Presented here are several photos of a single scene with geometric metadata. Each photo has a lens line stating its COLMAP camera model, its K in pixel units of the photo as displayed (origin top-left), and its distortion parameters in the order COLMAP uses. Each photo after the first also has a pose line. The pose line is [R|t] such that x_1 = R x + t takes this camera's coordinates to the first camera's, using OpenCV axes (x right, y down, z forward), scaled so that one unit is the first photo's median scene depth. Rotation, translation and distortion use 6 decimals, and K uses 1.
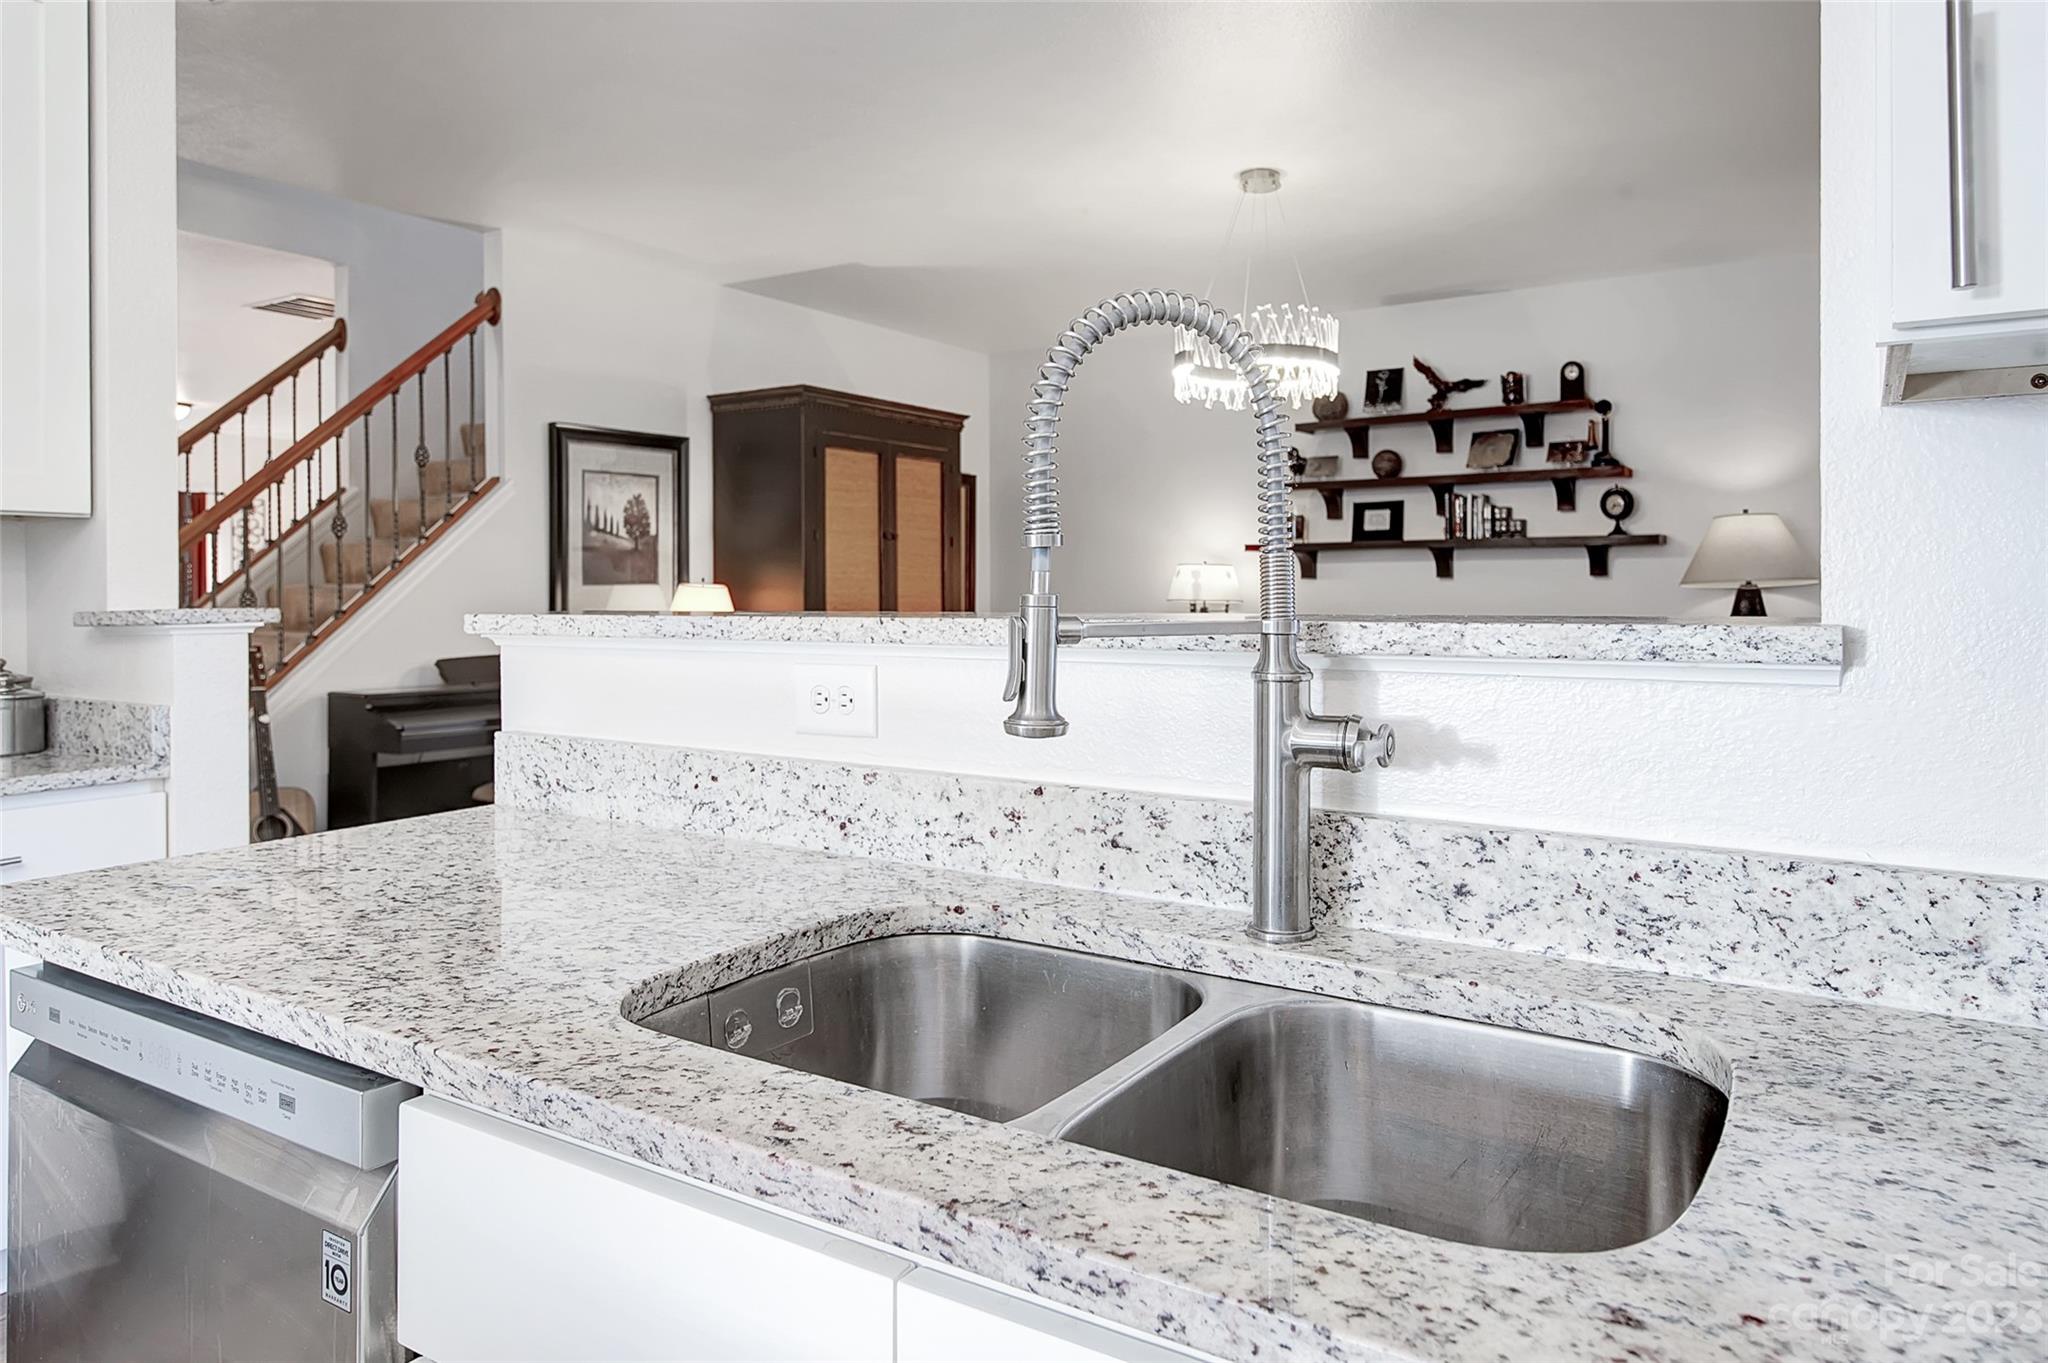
lens RADIAL K [[1317.5, 0, 1064.0], [0, 1317.5, 585.6], [0, 0, 1]] dist [-0.002289, -0.000173]
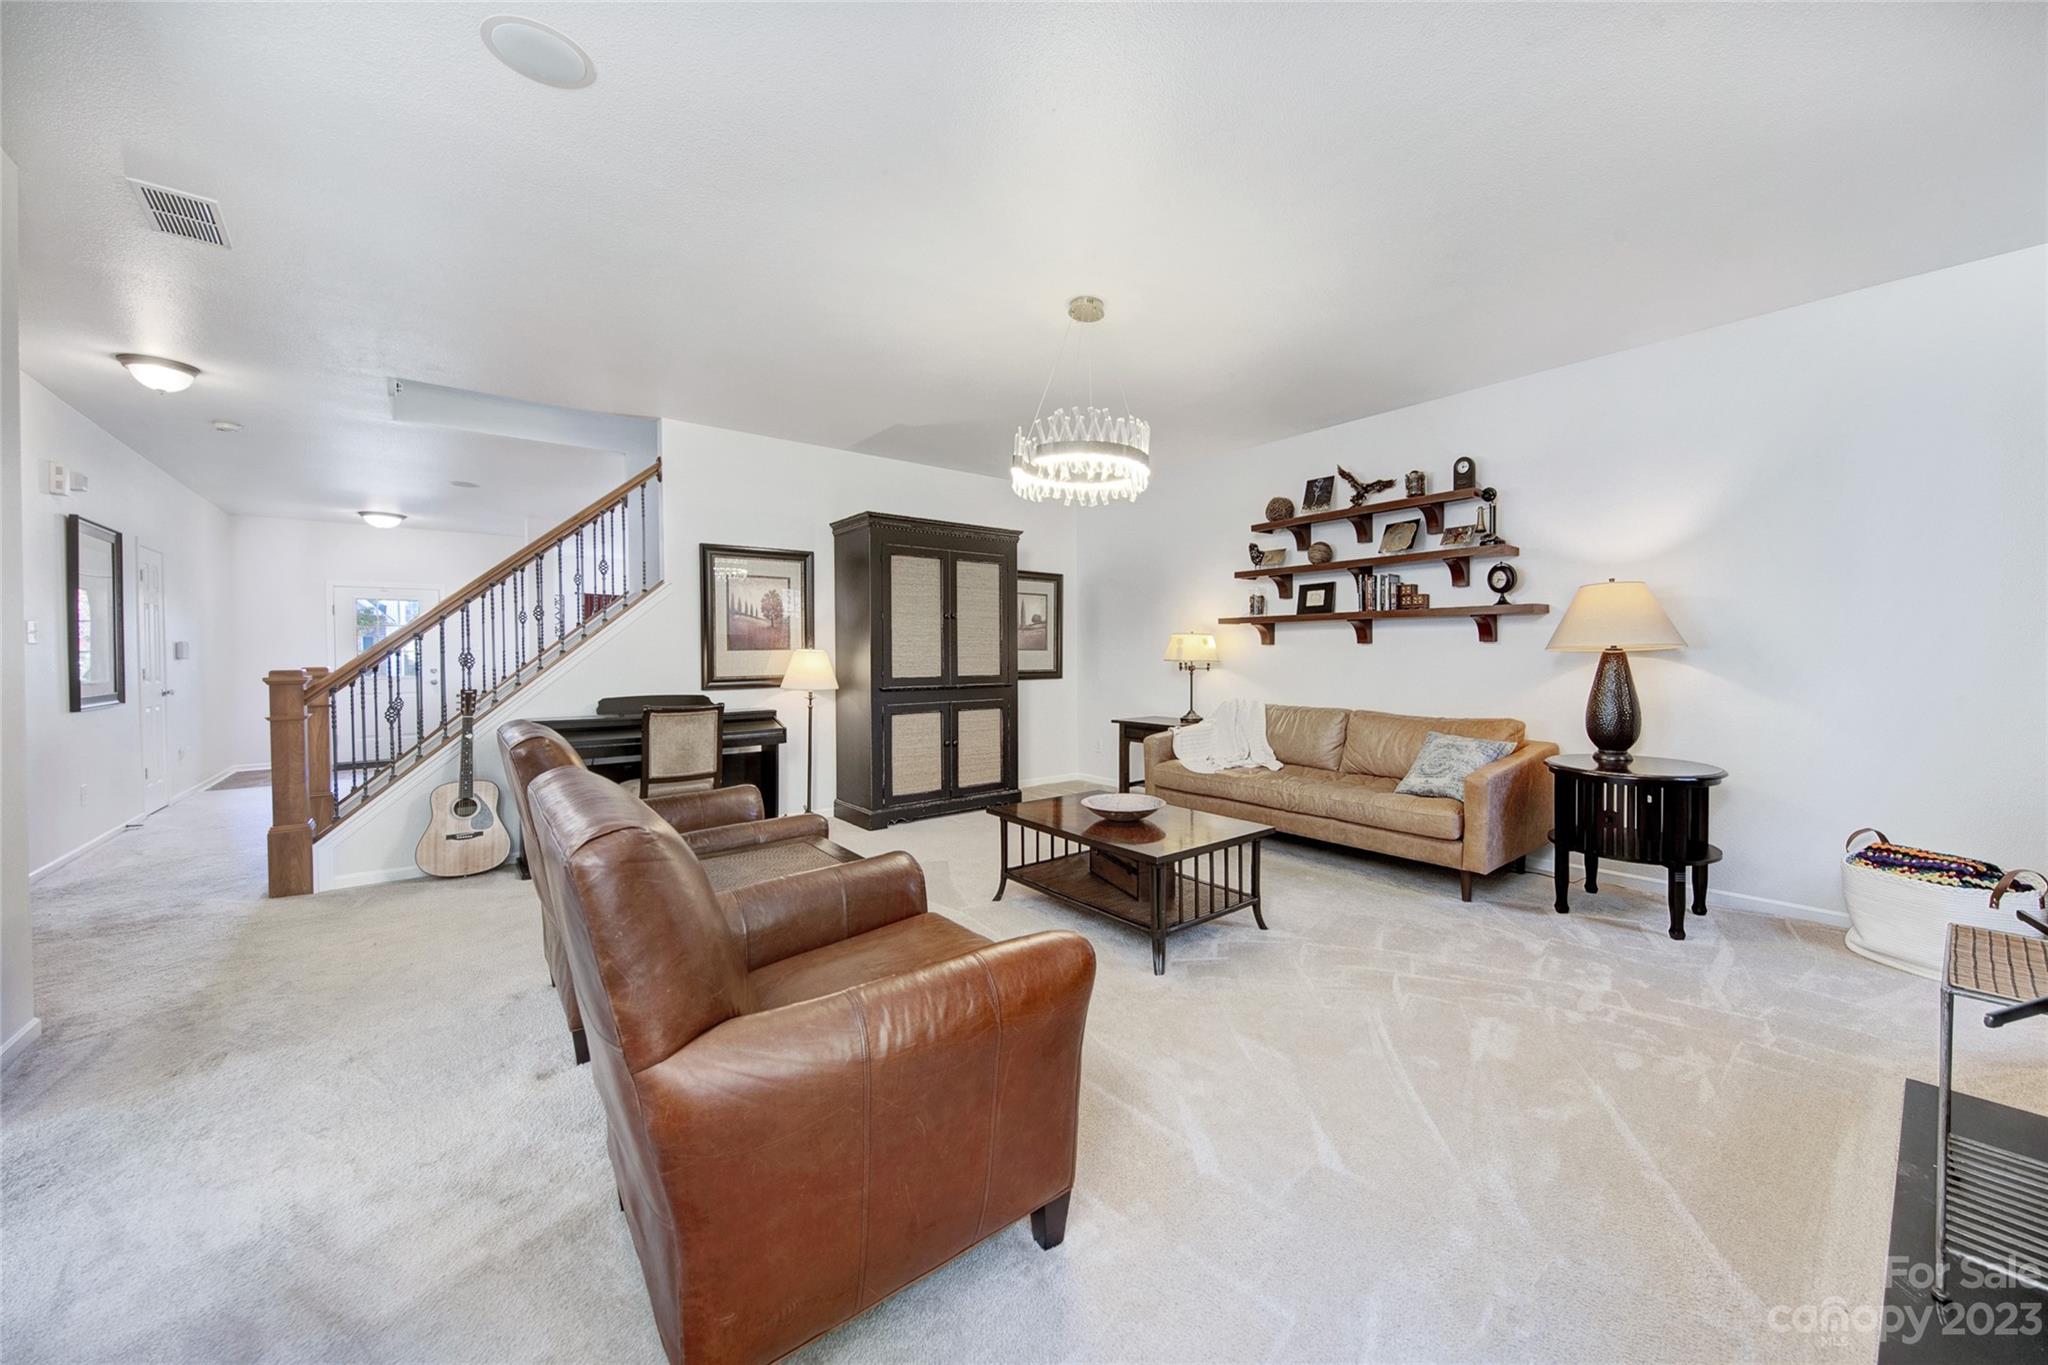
lens RADIAL K [[755.9, 0, 1086.4], [0, 755.9, 663.8], [0, 0, 1]] dist [0.000867, 0.000025]
pose [[0.956834, 0.004320, -0.290601, 0.252826], [0.001855, 0.999778, 0.020971, -0.002034], [0.290628, -0.020605, 0.956614, 0.249454]]
